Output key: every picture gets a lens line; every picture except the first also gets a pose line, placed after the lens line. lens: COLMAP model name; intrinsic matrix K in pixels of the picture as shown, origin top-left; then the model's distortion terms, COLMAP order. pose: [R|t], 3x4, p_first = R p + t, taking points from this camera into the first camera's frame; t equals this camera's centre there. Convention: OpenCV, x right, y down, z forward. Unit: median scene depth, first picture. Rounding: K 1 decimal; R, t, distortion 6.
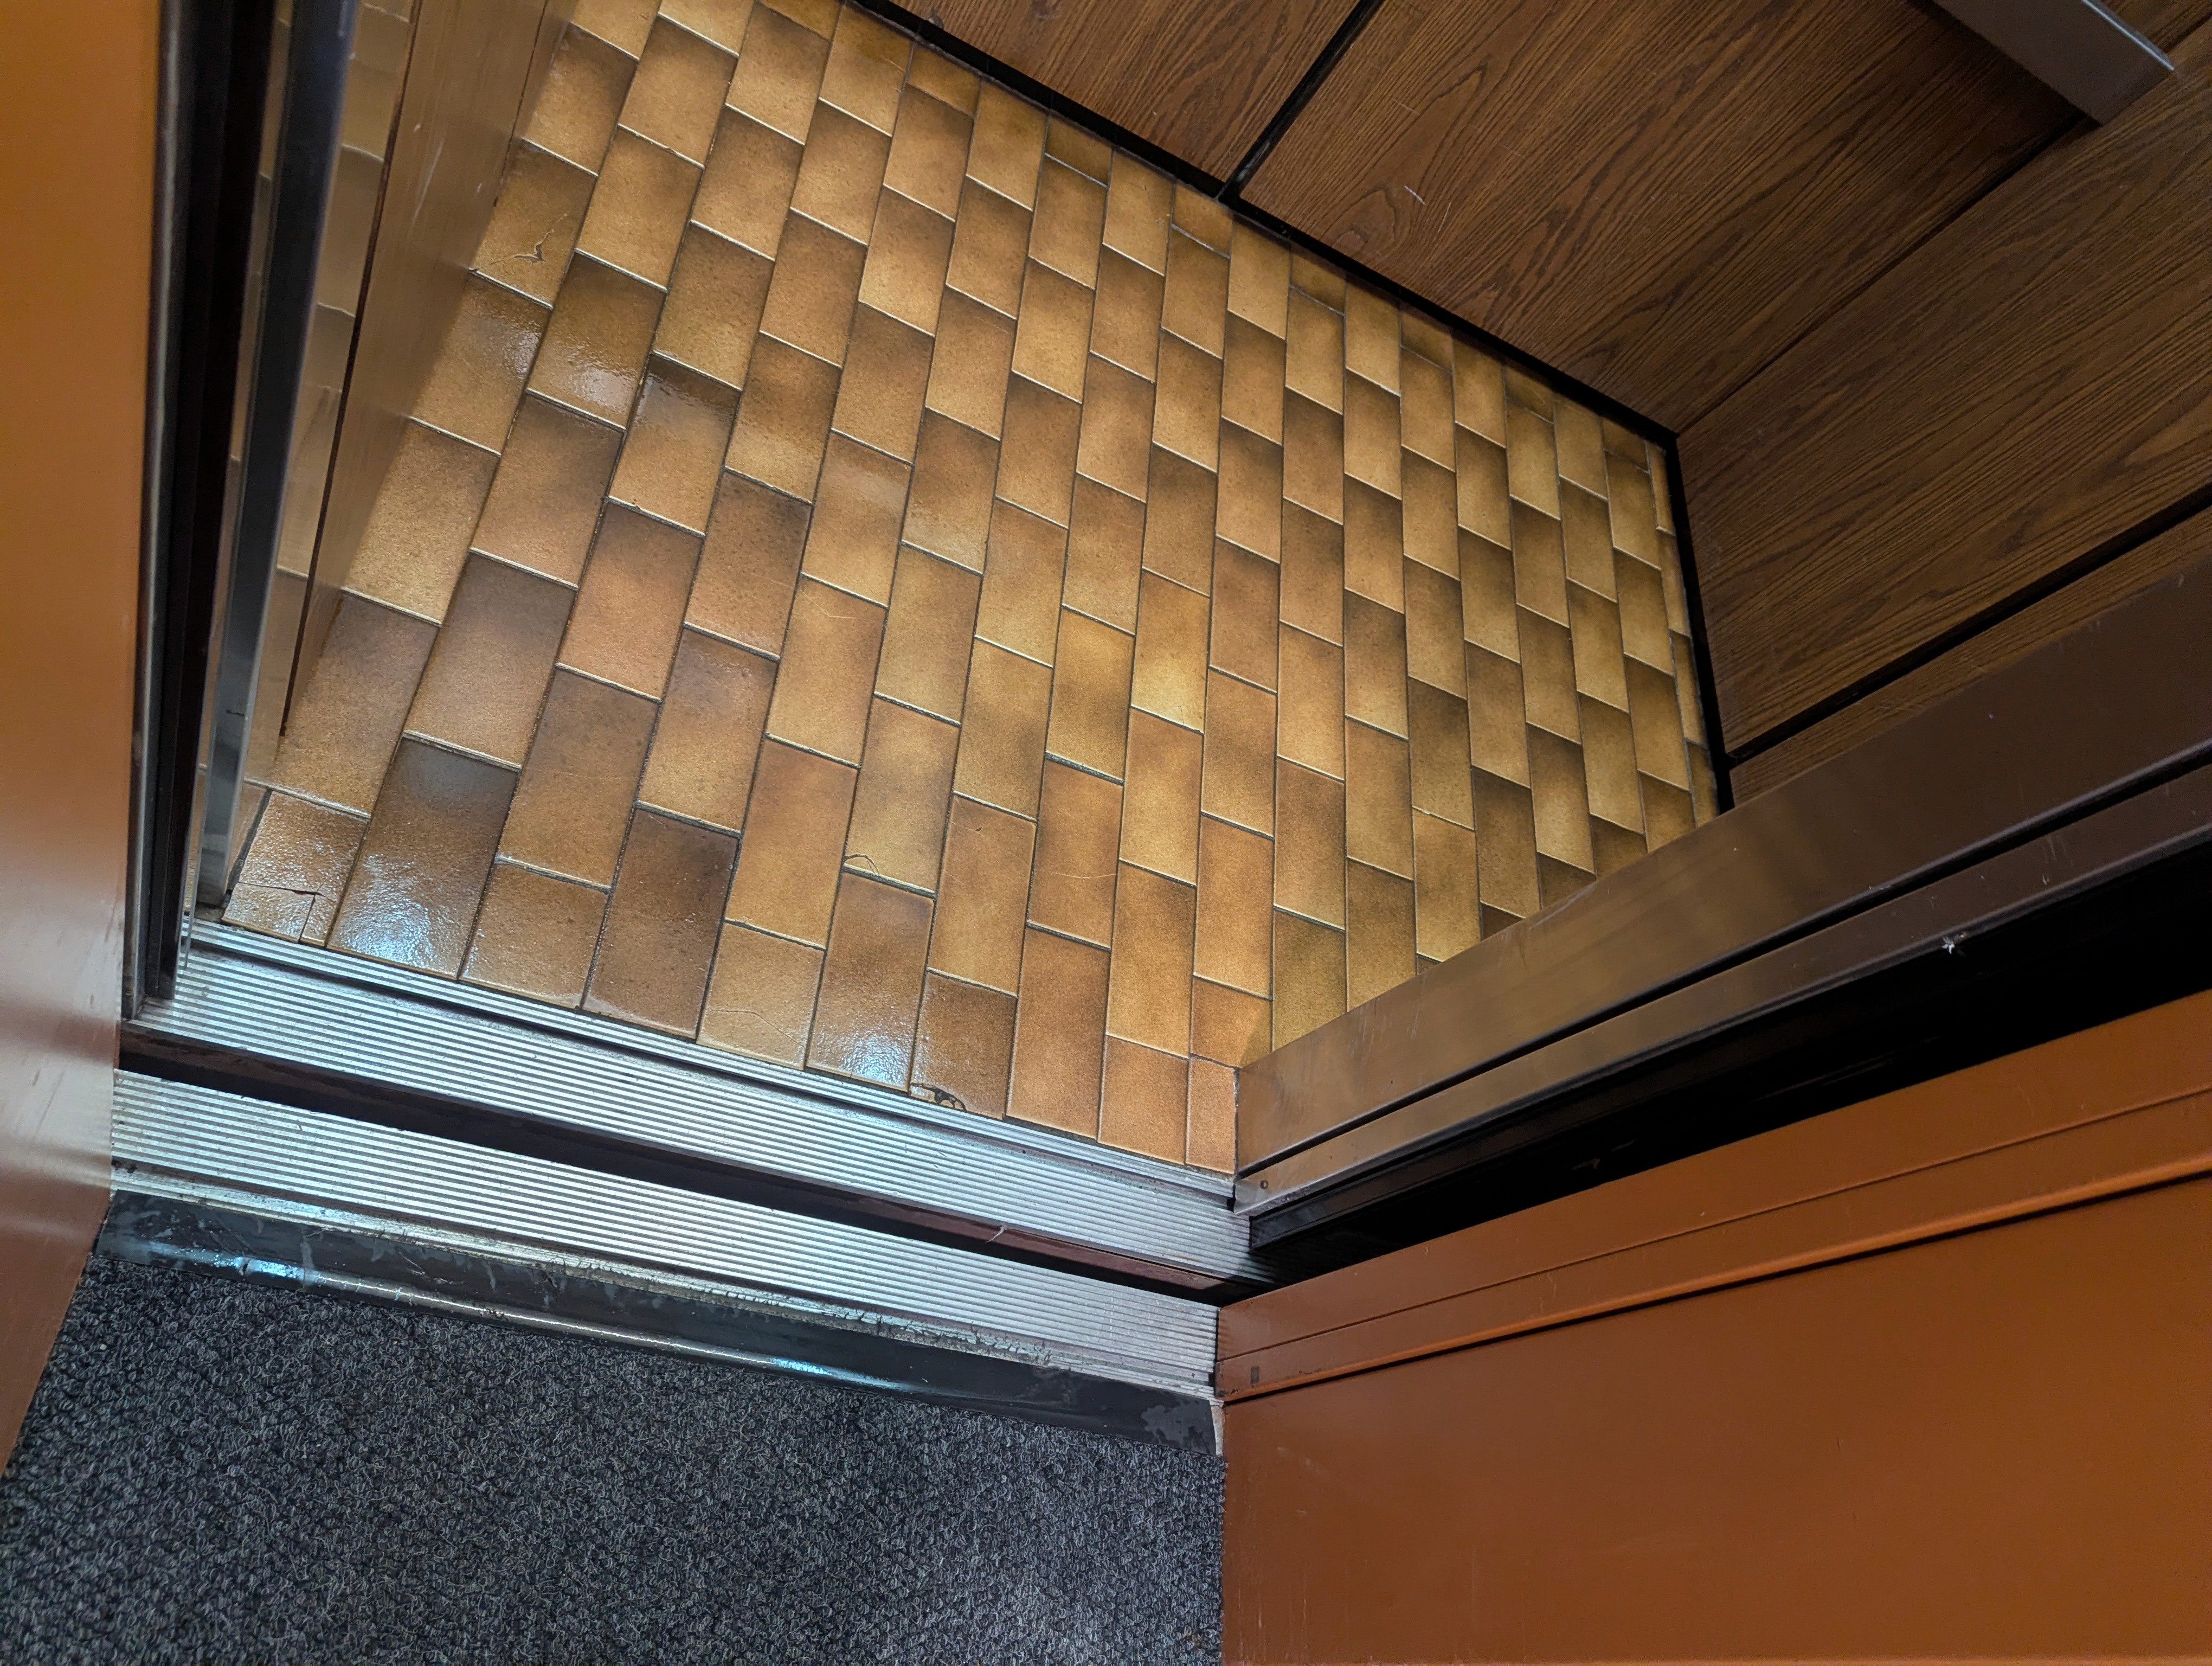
lens RADIAL K [[1573.7, 0, 1101.8], [0, 1573.7, 833.9], [0, 0, 1]] dist [0.017628, -0.013024]
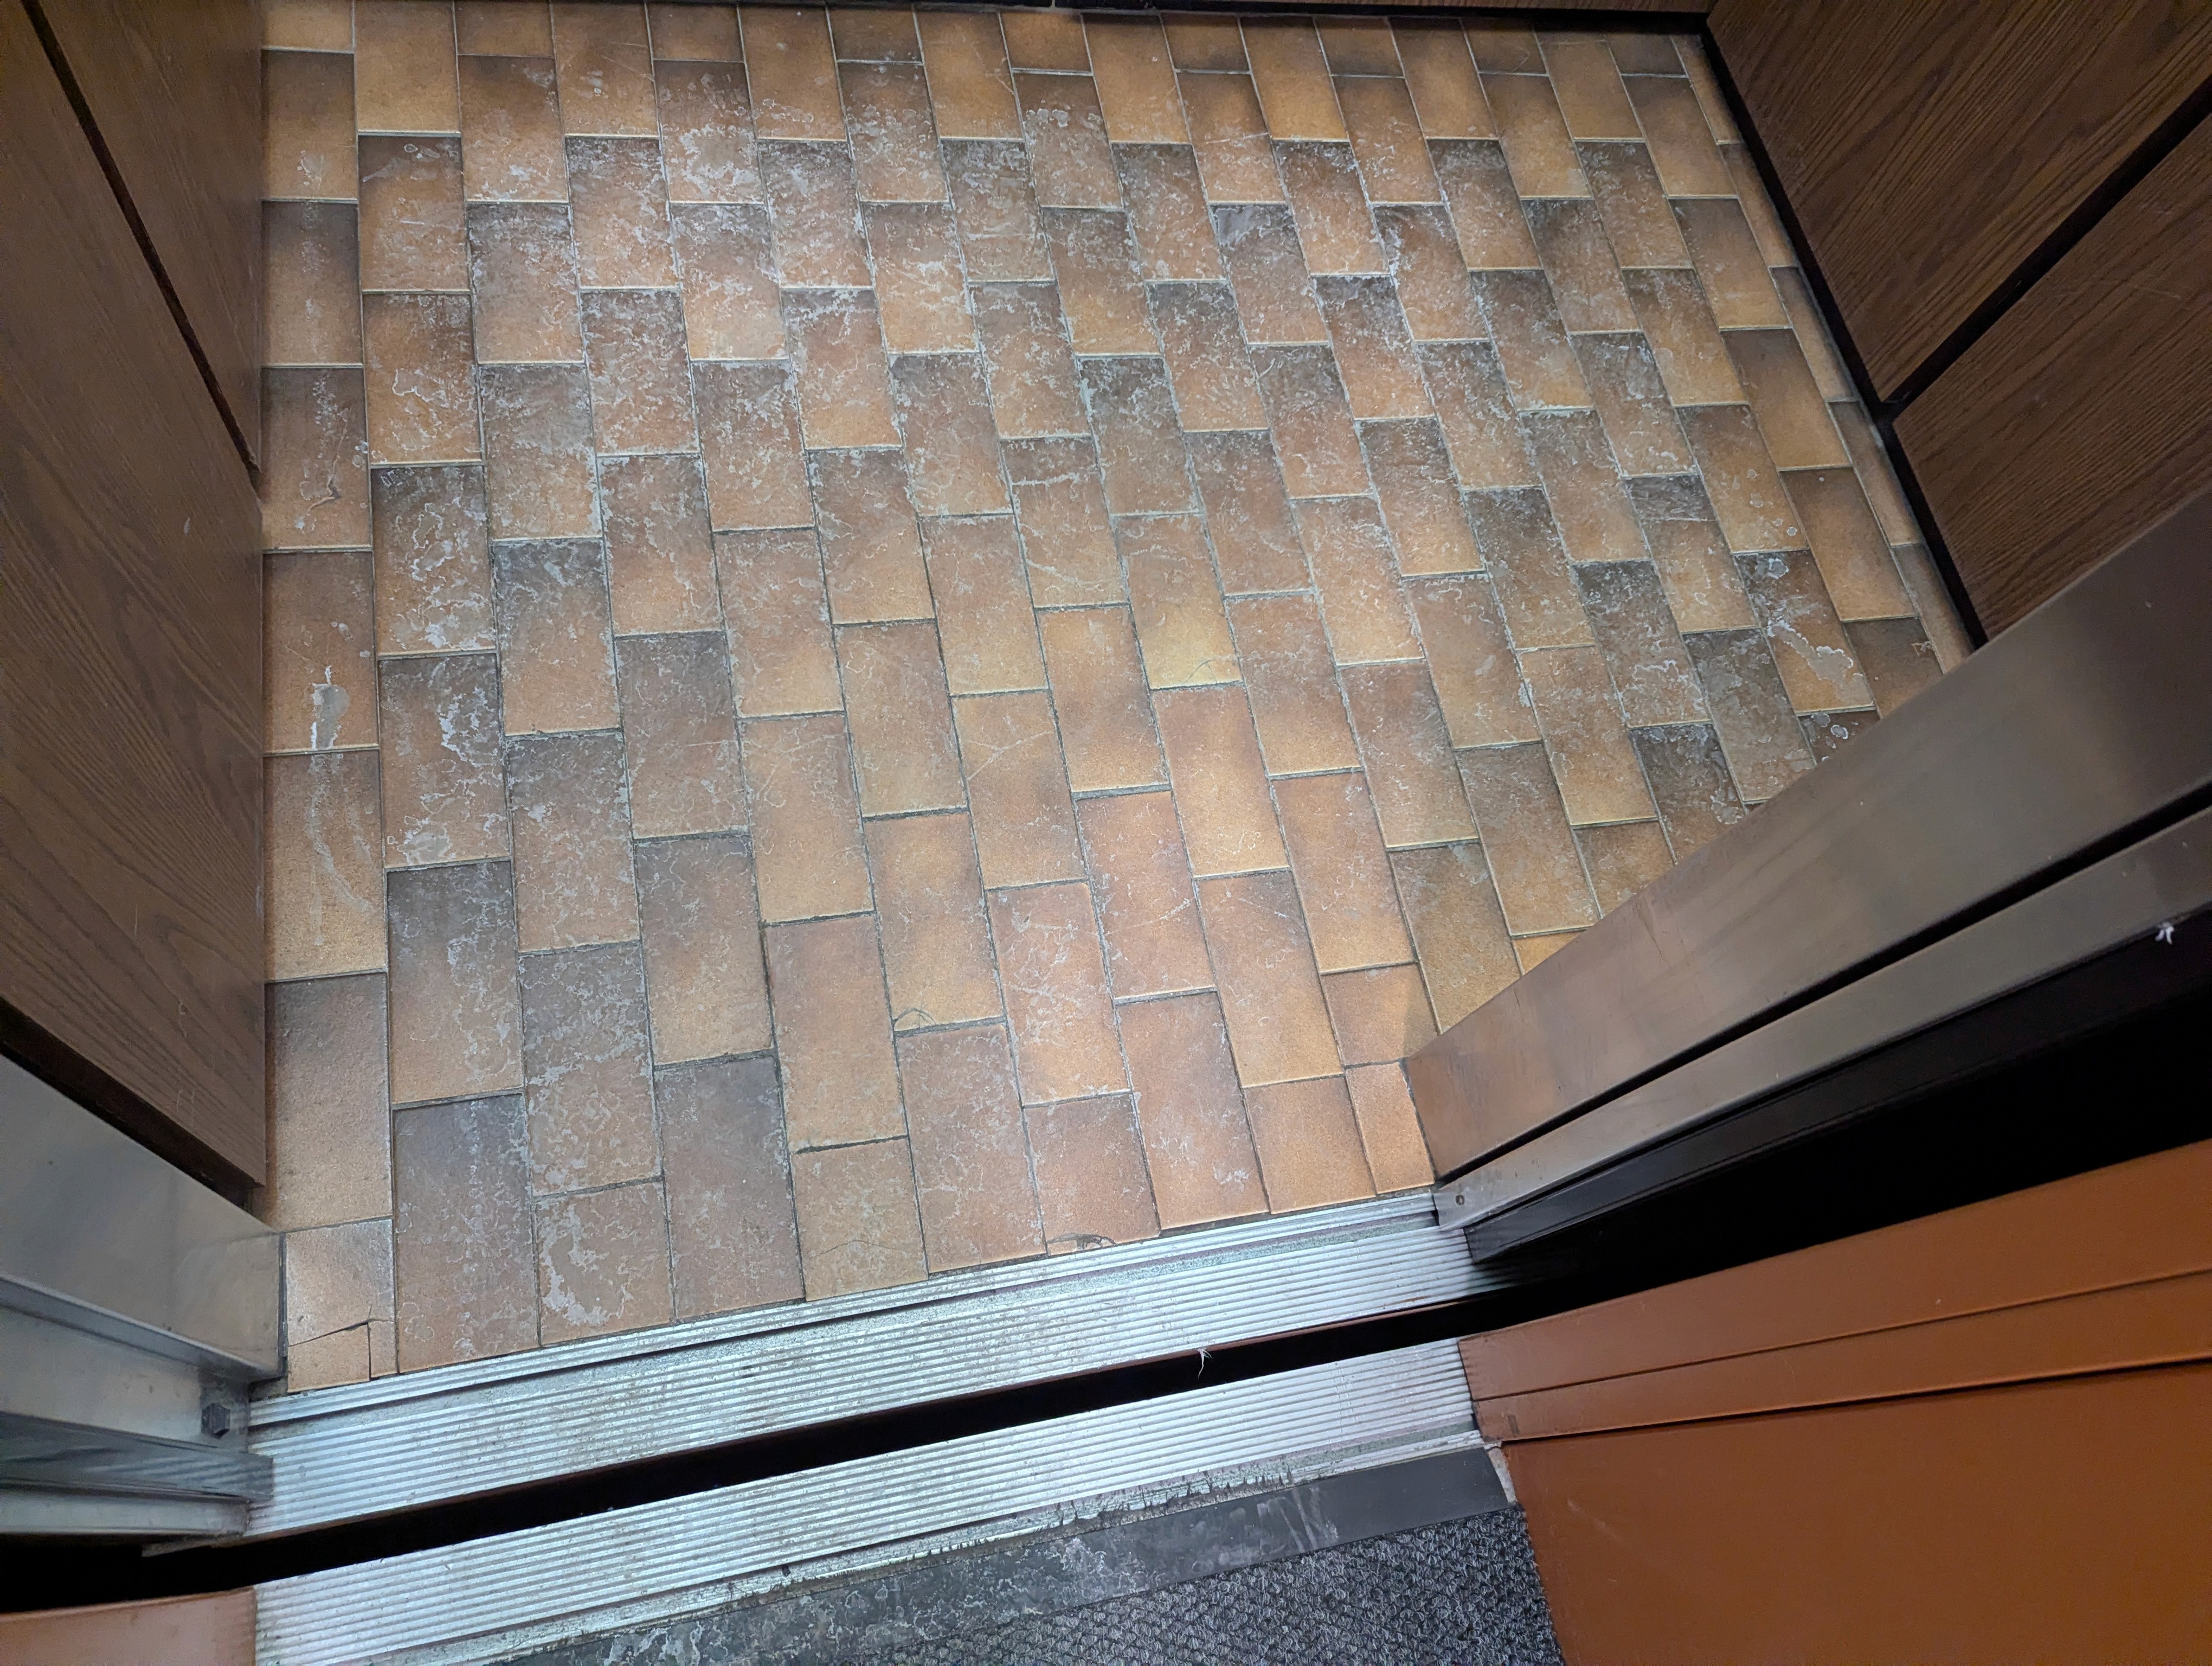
lens RADIAL K [[1573.7, 0, 1107.1], [0, 1573.7, 832.7], [0, 0, 1]] dist [0.017628, -0.013024]
pose [[0.917538, -0.346900, -0.194382, 0.139347], [0.375682, 0.916444, 0.137815, -0.139939], [0.130333, -0.199476, 0.971197, 0.137740]]
